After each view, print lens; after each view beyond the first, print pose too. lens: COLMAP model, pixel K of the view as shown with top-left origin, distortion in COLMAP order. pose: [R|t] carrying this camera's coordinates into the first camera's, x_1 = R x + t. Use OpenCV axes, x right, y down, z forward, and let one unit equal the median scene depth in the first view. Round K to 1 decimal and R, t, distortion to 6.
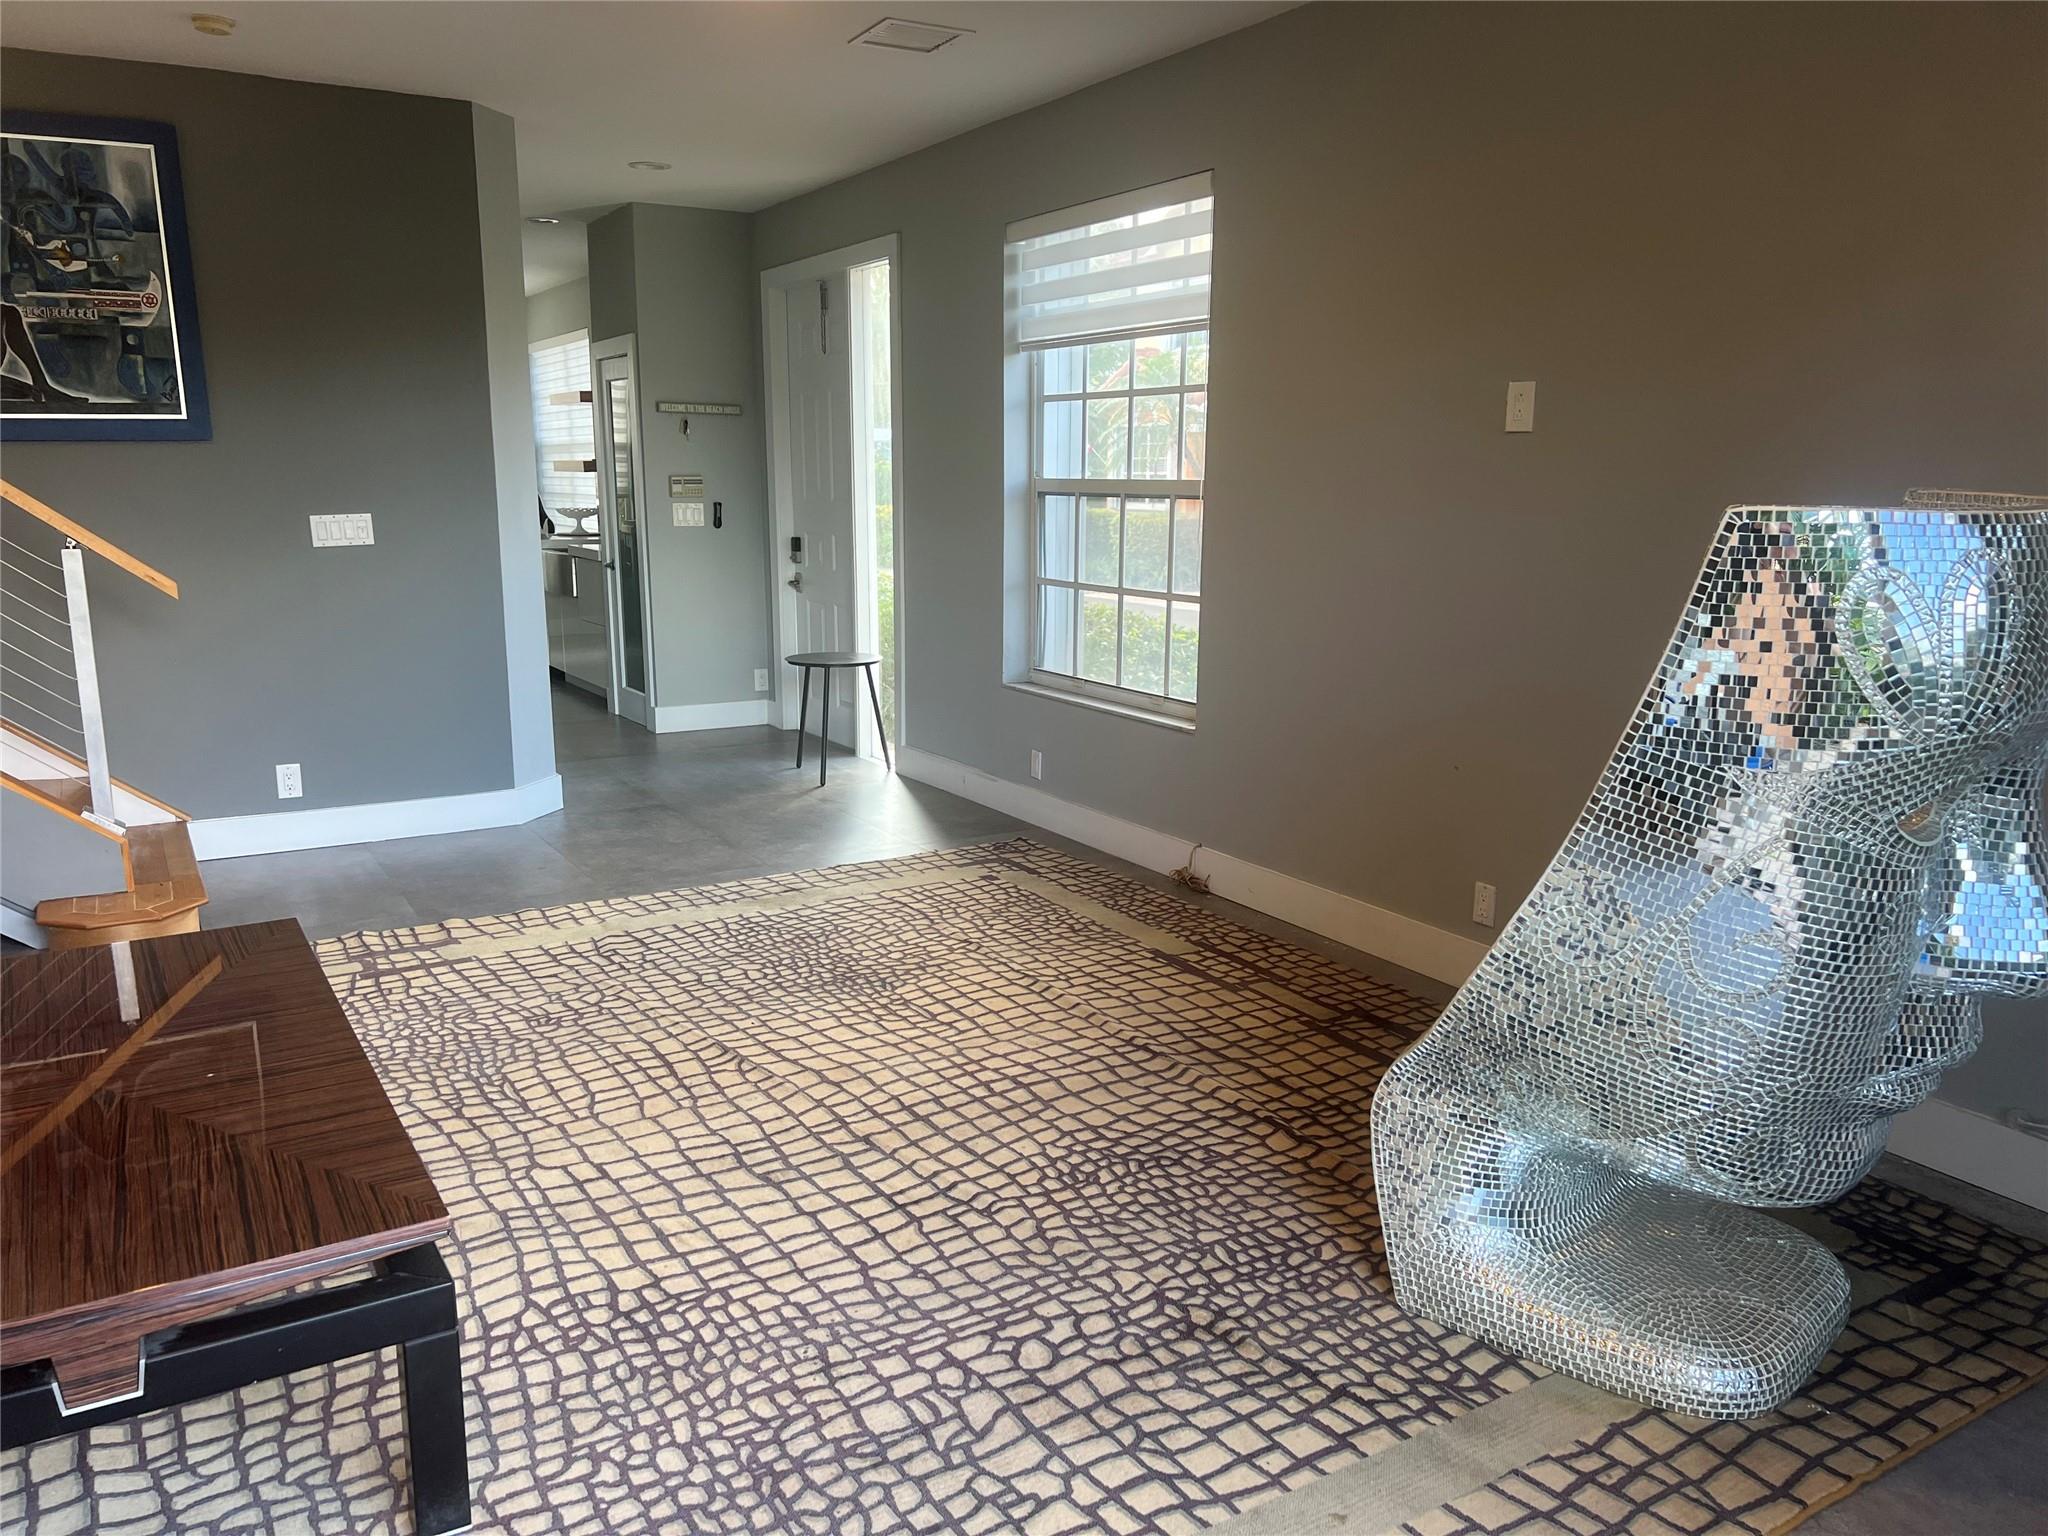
lens RADIAL K [[1532.9, 0, 1020.4], [0, 1532.9, 777.3], [0, 0, 1]] dist [0.055136, -0.063892]
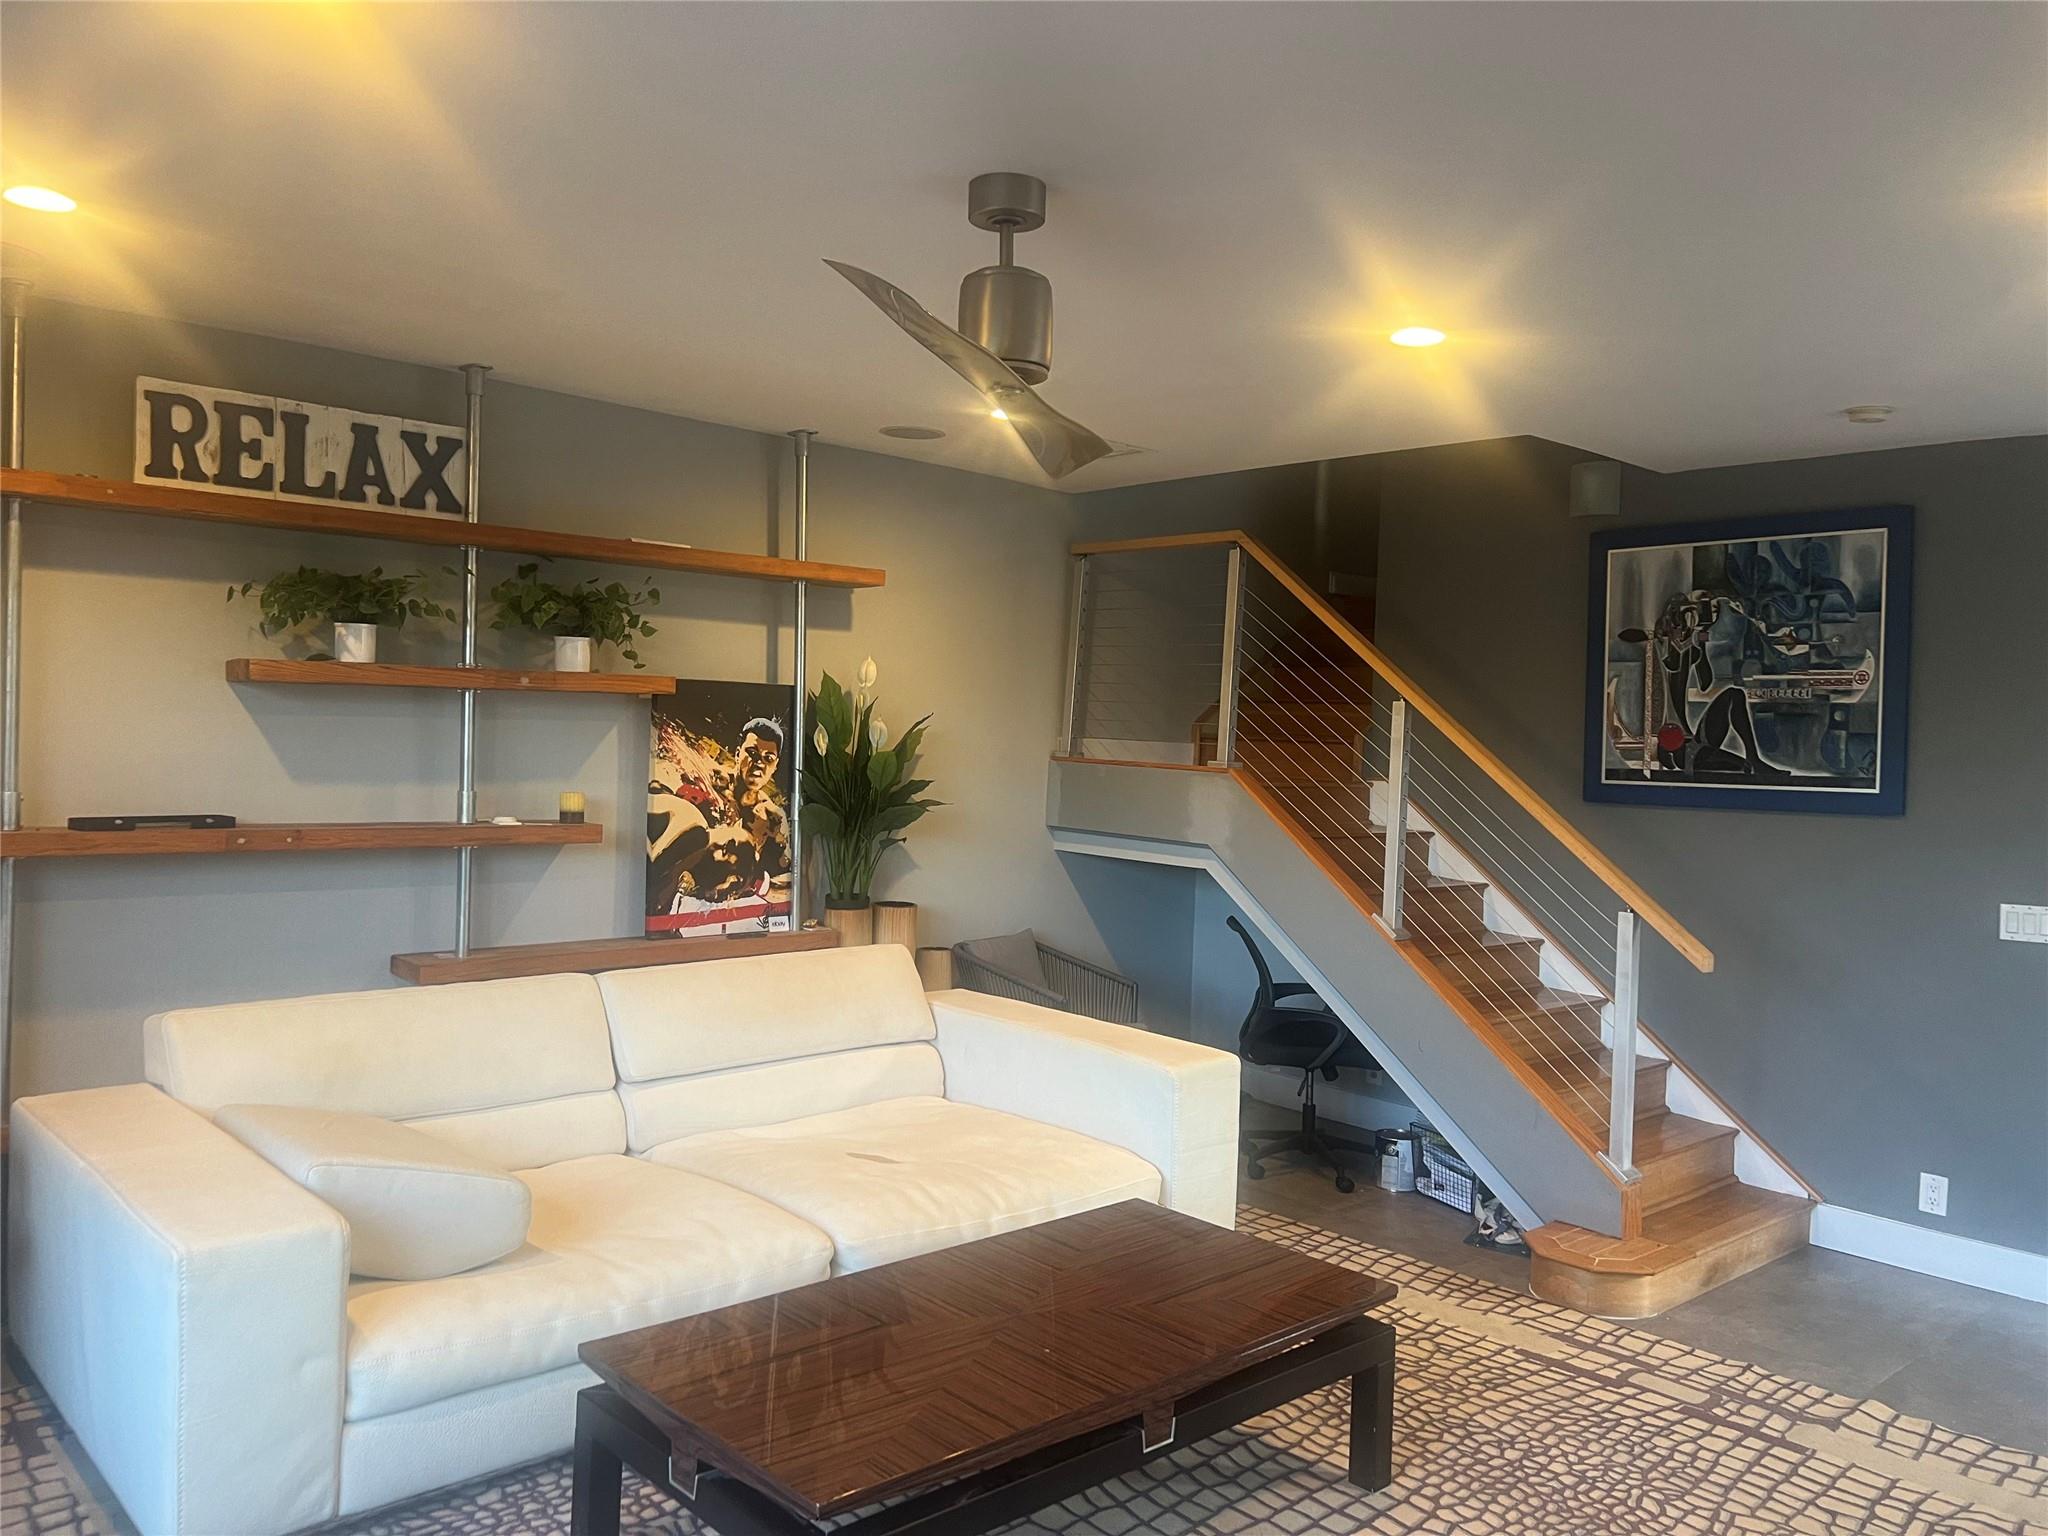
lens RADIAL K [[1532.9, 0, 1026.6], [0, 1532.9, 764.8], [0, 0, 1]] dist [0.055136, -0.063892]
pose [[0.191752, 0.024075, -0.981148, 0.334208], [-0.225929, 0.973933, -0.020257, -0.116462], [0.955085, 0.225555, 0.192193, 0.321818]]
